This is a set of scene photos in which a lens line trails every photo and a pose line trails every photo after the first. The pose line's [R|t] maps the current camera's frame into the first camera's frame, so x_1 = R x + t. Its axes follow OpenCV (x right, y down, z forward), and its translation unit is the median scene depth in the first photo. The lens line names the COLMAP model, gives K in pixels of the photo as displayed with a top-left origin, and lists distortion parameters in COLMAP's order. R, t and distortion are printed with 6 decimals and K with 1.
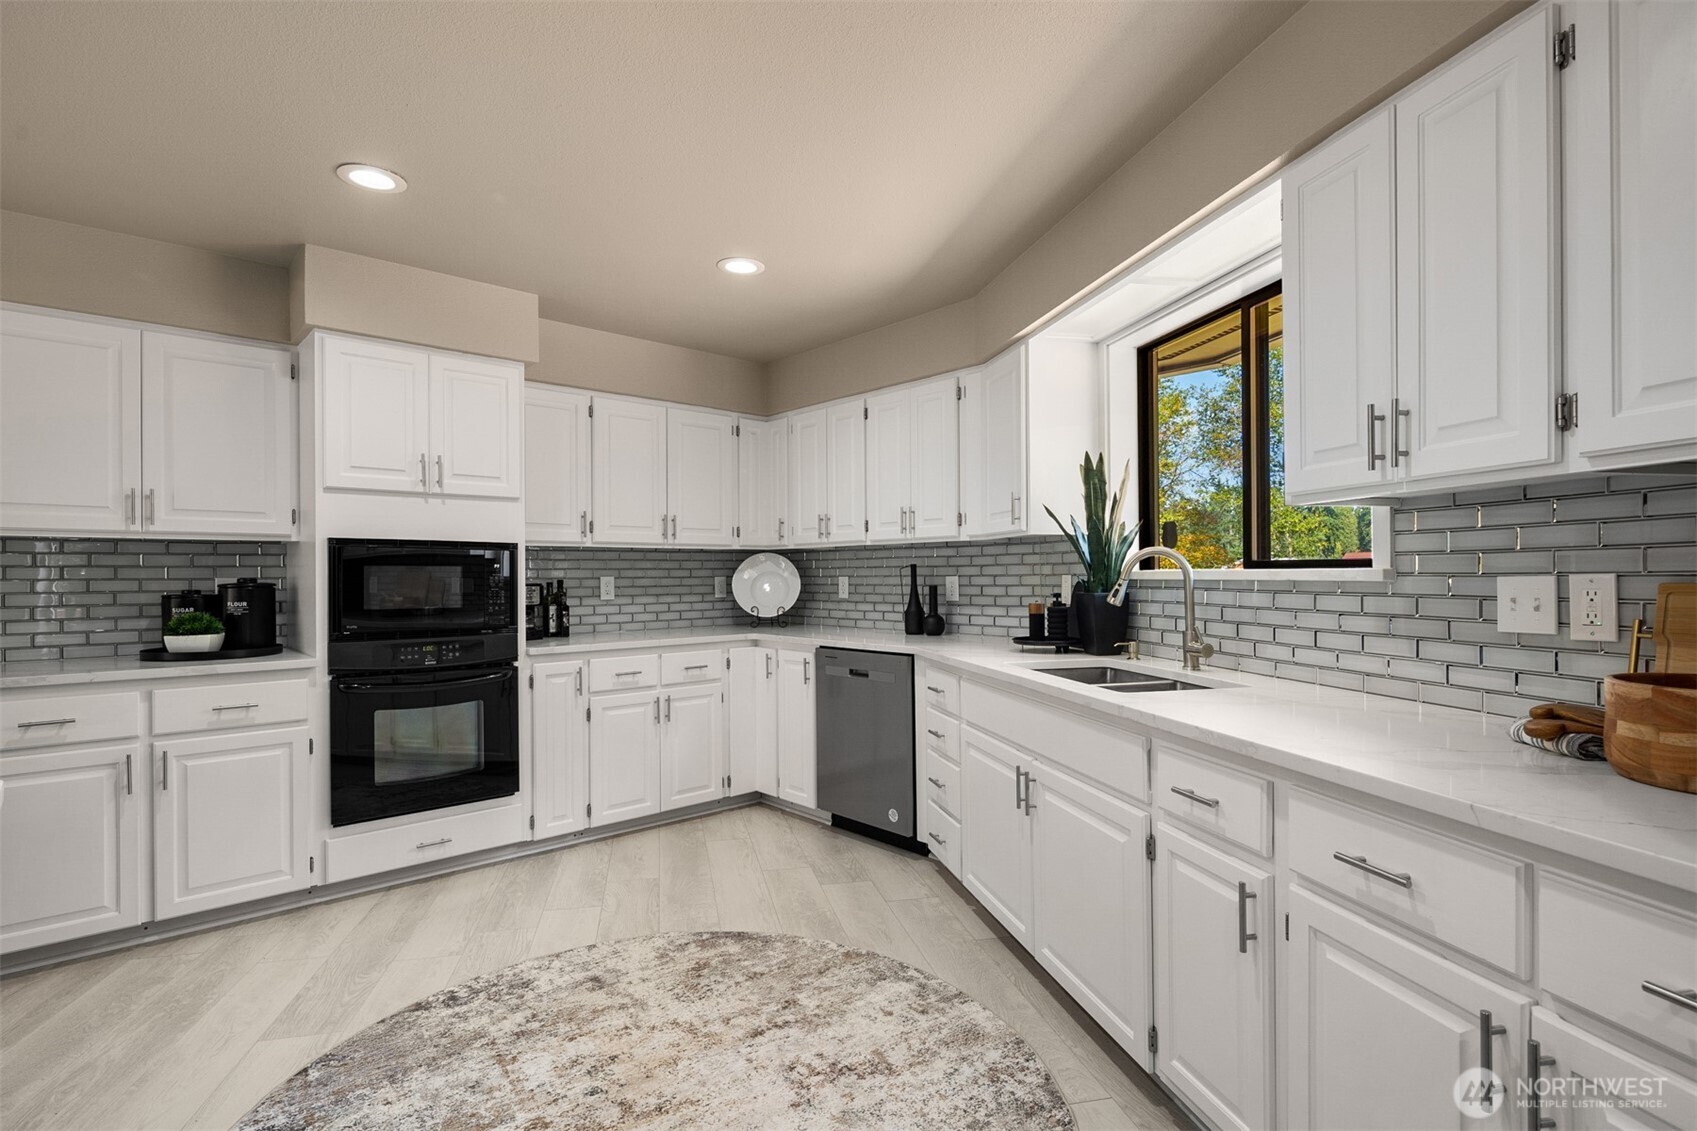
lens RADIAL K [[822.4, 0, 846.6], [0, 822.4, 575.8], [0, 0, 1]] dist [0.000861, -0.001096]
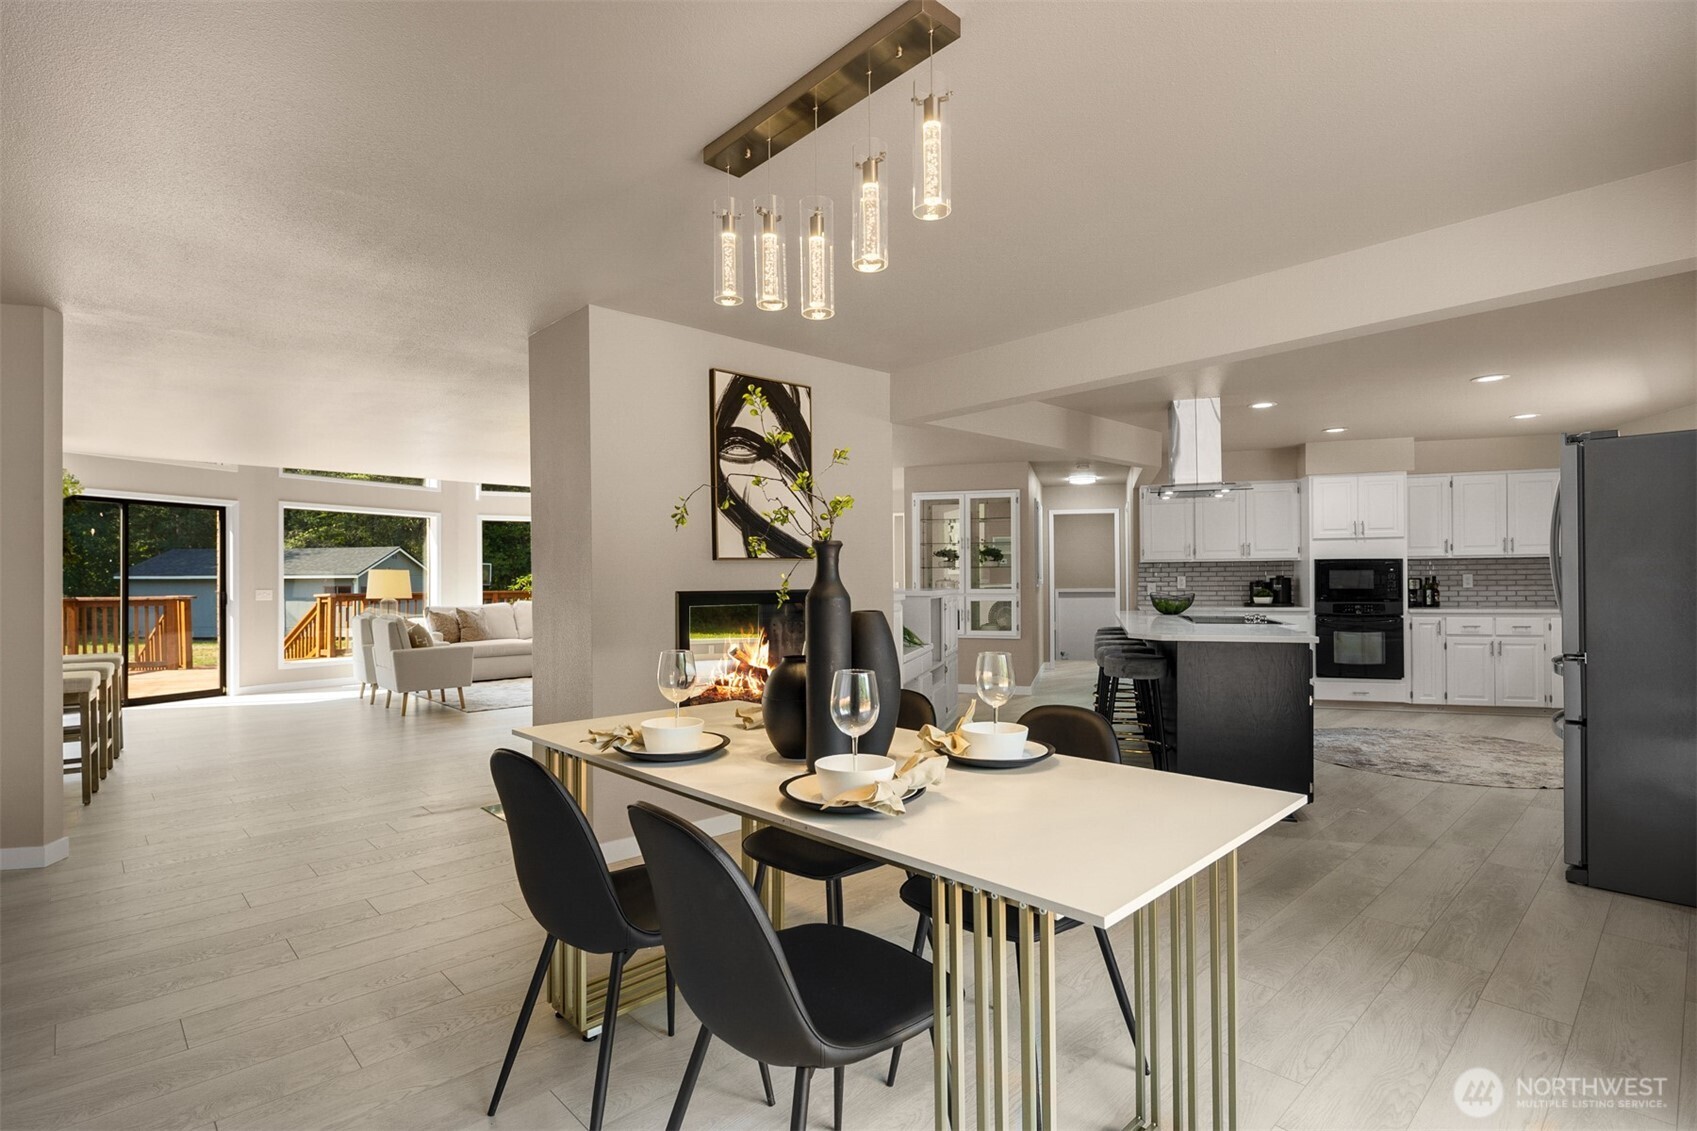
lens RADIAL K [[822.4, 0, 837.7], [0, 822.4, 574.8], [0, 0, 1]] dist [0.000861, -0.001096]
pose [[0.506357, -0.001553, -0.862322, 0.662374], [0.005727, 0.999982, 0.001562, -0.009930], [0.862305, -0.005730, 0.506357, -1.270843]]
